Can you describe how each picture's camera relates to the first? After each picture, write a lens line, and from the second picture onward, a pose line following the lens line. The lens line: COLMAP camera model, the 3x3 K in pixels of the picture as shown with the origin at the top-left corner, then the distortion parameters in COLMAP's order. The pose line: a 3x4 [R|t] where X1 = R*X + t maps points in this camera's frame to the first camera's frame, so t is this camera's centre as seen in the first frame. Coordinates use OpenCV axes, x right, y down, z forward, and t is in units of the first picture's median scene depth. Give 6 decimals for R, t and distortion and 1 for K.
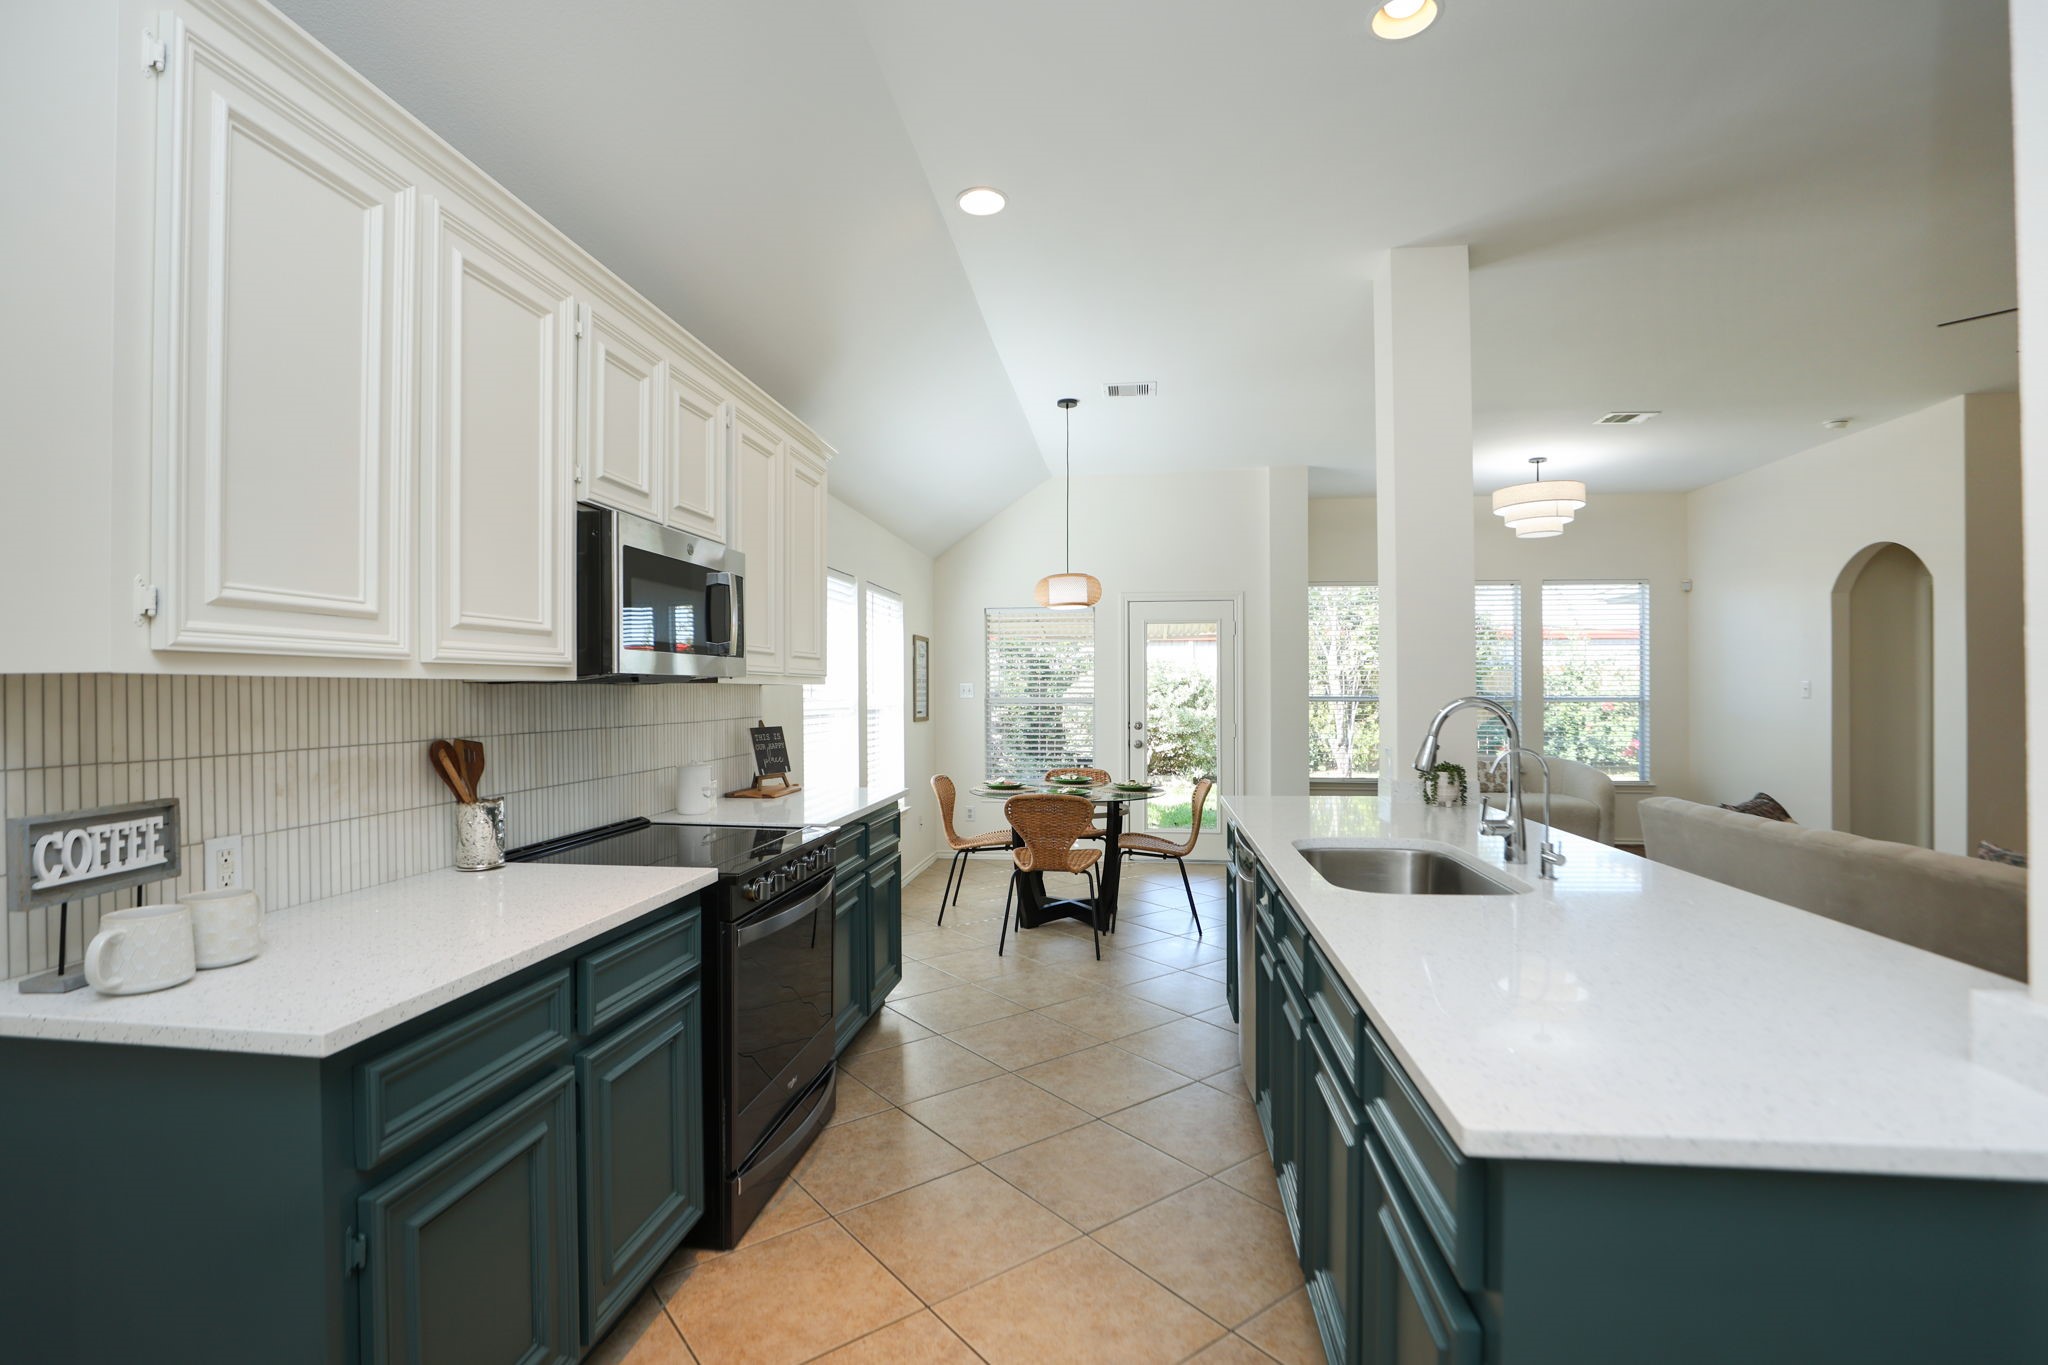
lens RADIAL K [[947.9, 0, 1024.0], [0, 947.9, 682.5], [0, 0, 1]] dist [-0.028781, 0.000244]
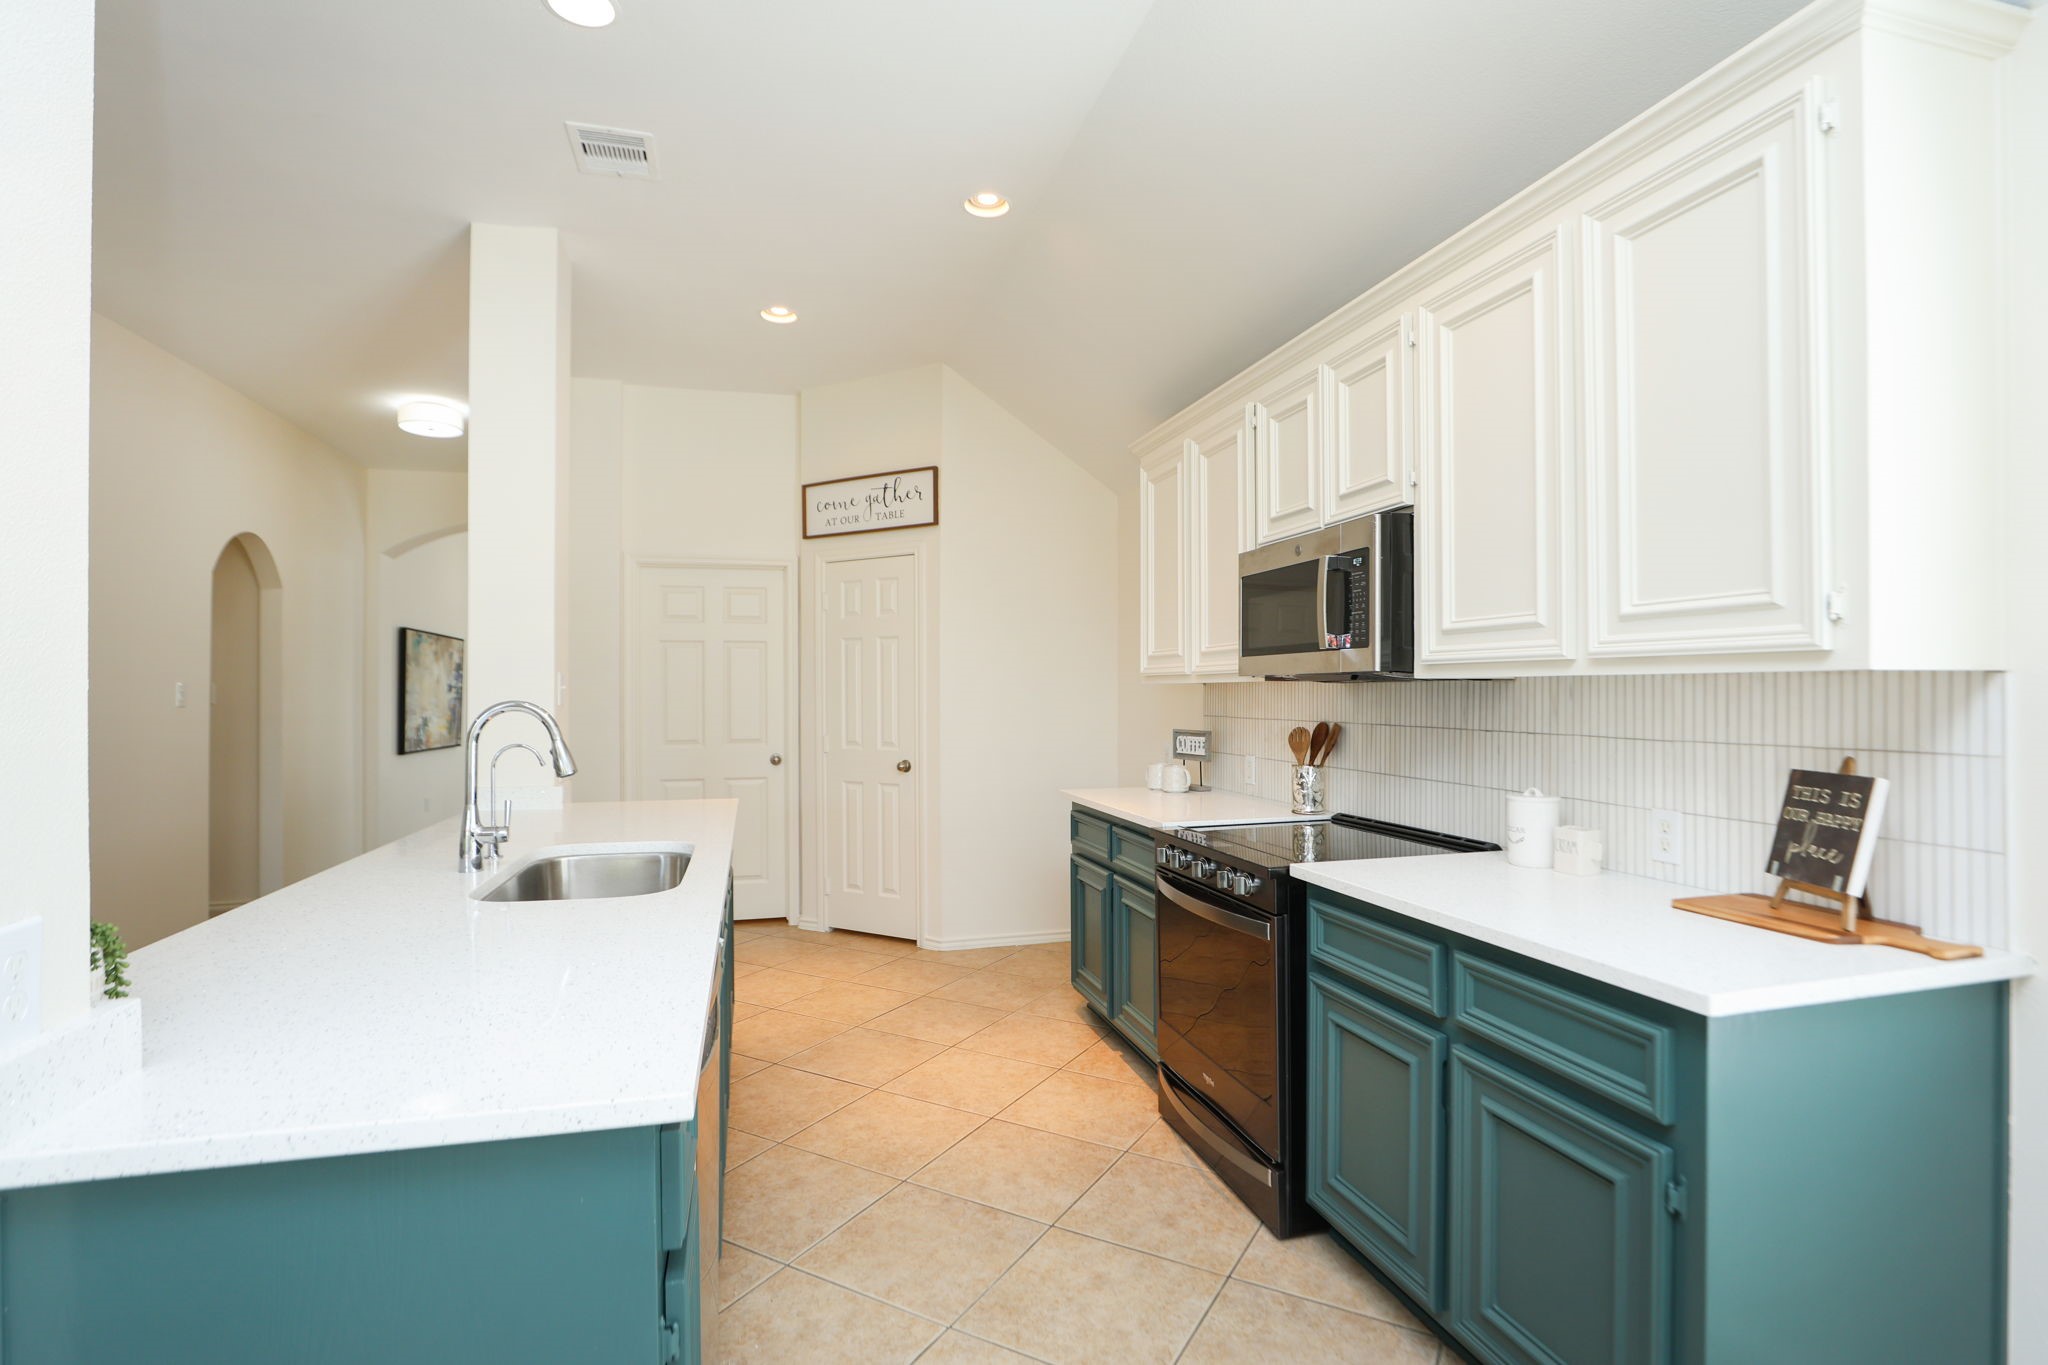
lens RADIAL K [[982.8, 0, 1025.0], [0, 982.8, 689.6], [0, 0, 1]] dist [-0.053122, 0.015873]
pose [[-0.923775, 0.005239, -0.382900, 0.223014], [0.009109, 0.999924, -0.008292, 0.010685], [0.382827, -0.011148, -0.923753, 1.277771]]
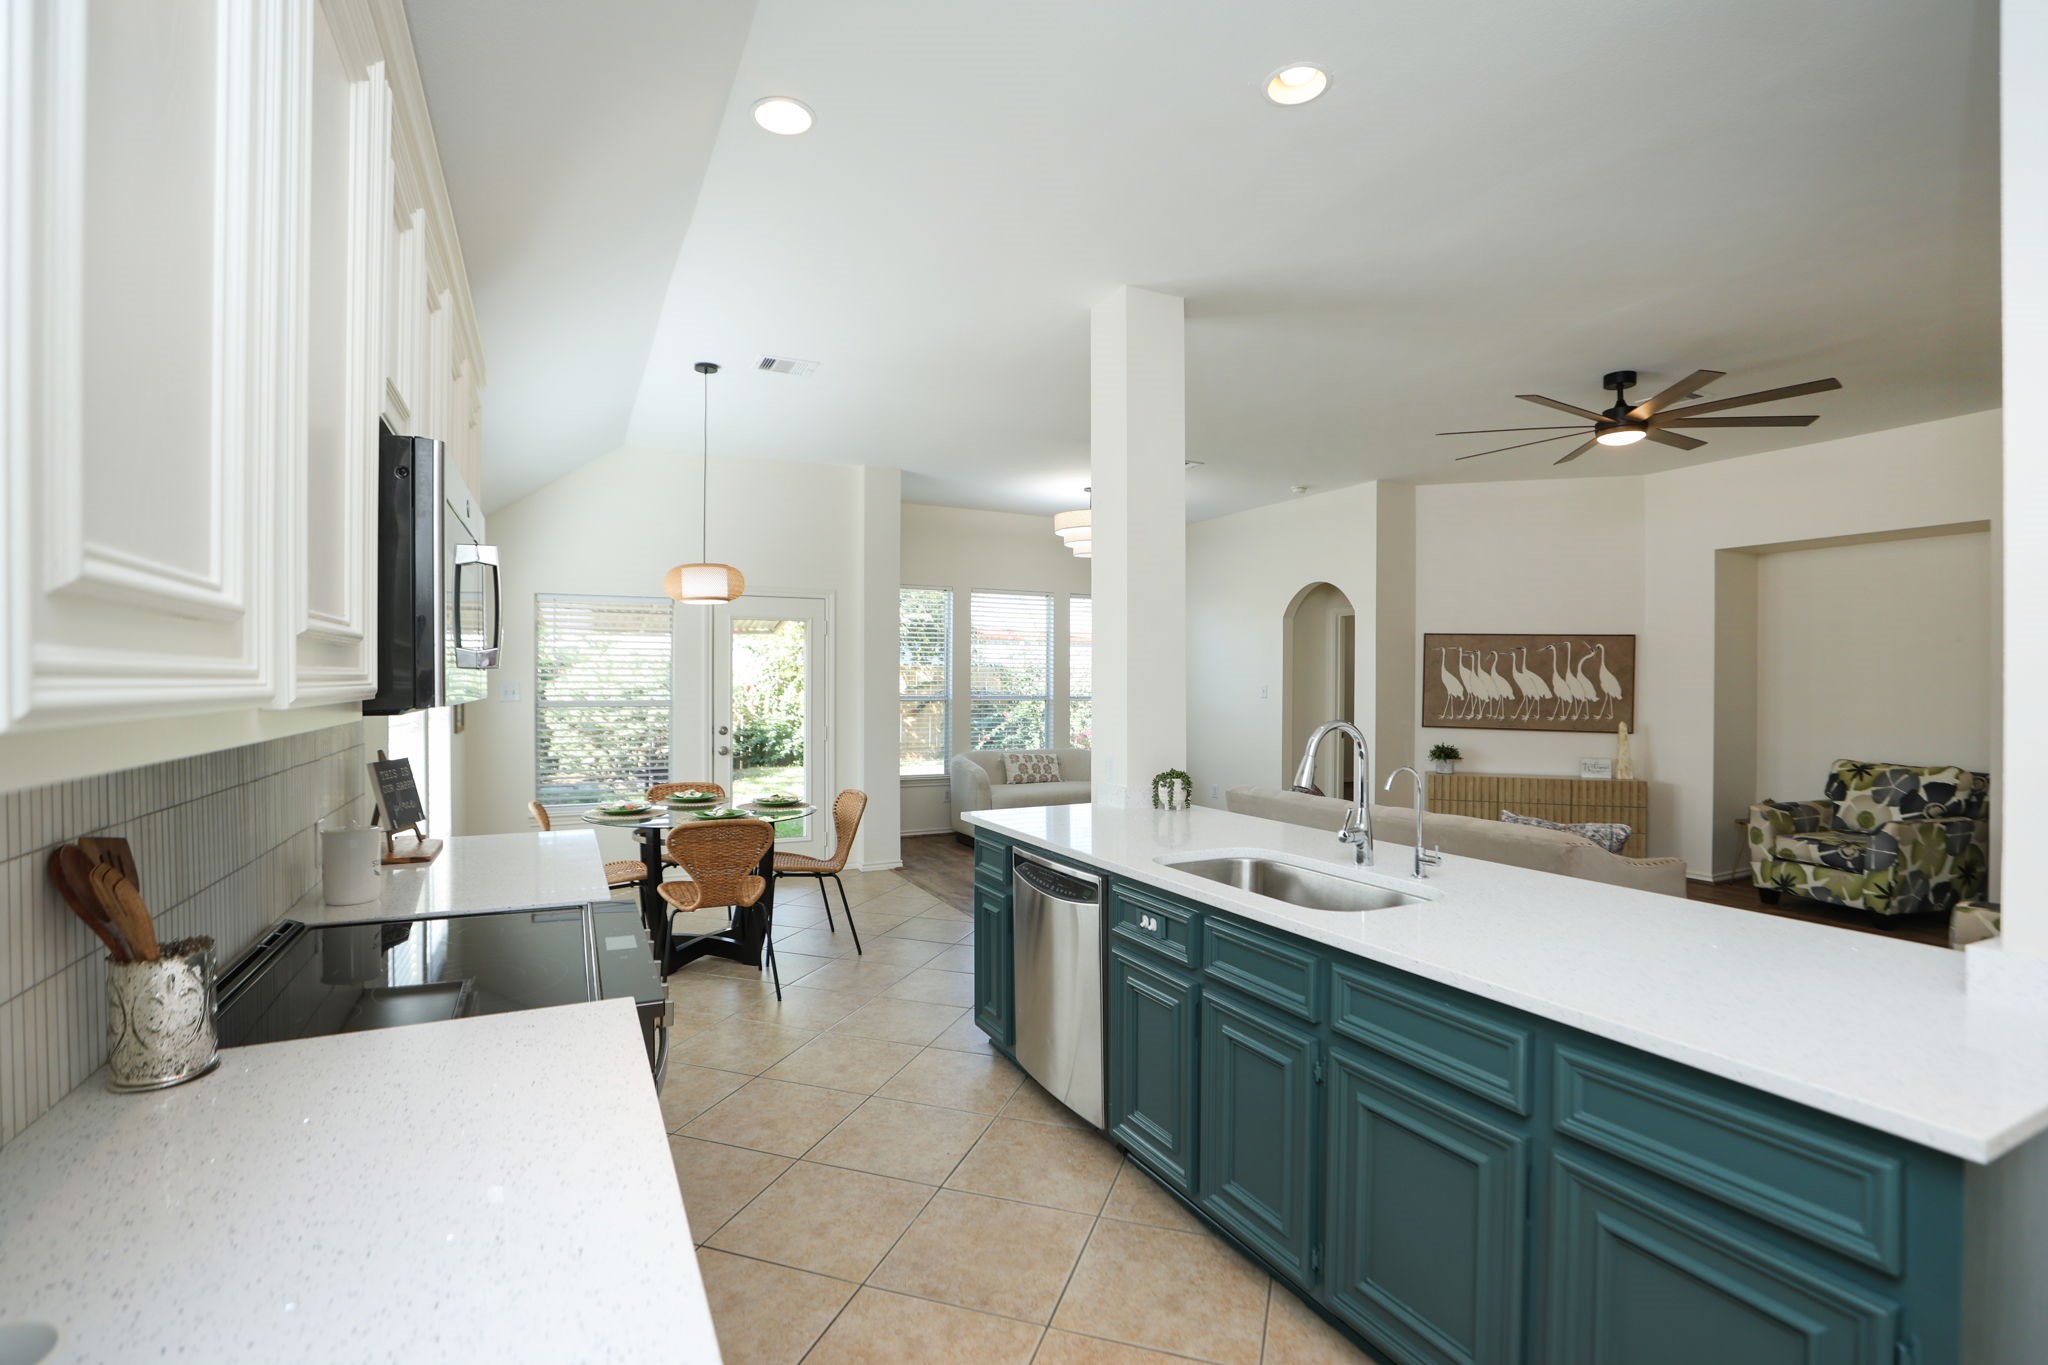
lens RADIAL K [[936.6, 0, 1024.0], [0, 936.6, 682.5], [0, 0, 1]] dist [-0.047161, 0.013432]
pose [[0.831786, 0.002757, 0.555090, -0.265565], [-0.008362, 0.999936, 0.007563, -0.019592], [-0.555034, -0.010932, 0.831756, 0.175547]]
